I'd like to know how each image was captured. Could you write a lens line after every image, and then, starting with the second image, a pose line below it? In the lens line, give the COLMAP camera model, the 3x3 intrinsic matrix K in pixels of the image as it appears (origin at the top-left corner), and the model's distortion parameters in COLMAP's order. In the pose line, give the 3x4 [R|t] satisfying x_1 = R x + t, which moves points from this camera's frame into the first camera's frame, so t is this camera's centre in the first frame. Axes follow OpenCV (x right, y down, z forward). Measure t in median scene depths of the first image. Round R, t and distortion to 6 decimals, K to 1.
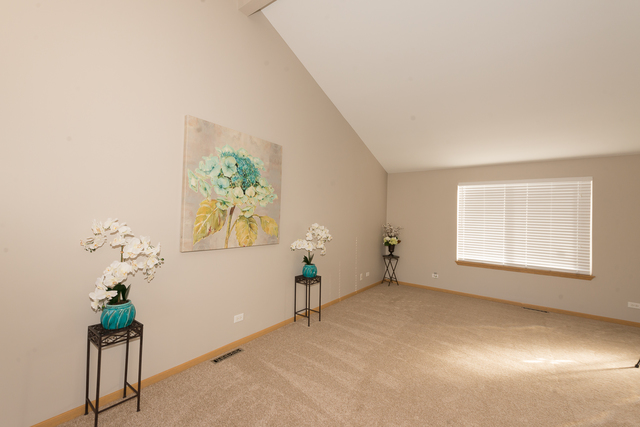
lens RADIAL K [[271.0, 0, 320.0], [0, 271.0, 213.5], [0, 0, 1]] dist [0.002006, 0.000051]
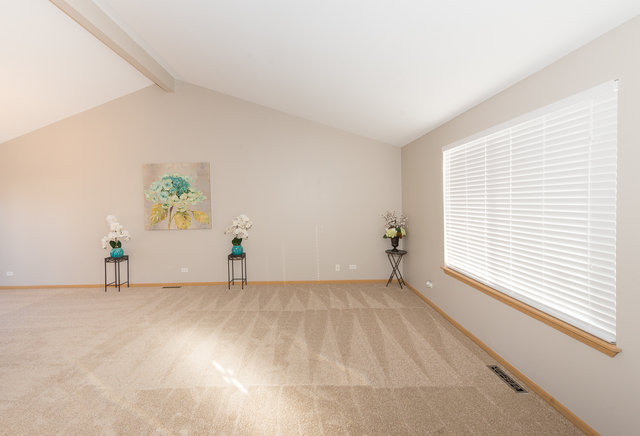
lens RADIAL K [[269.0, 0, 319.9], [0, 269.0, 211.7], [0, 0, 1]] dist [-0.000178, -0.000101]
pose [[0.580923, -0.015393, -0.813813, 1.539472], [0.051012, 0.998544, 0.017527, 0.025283], [0.812359, -0.051696, 0.580862, 0.694870]]
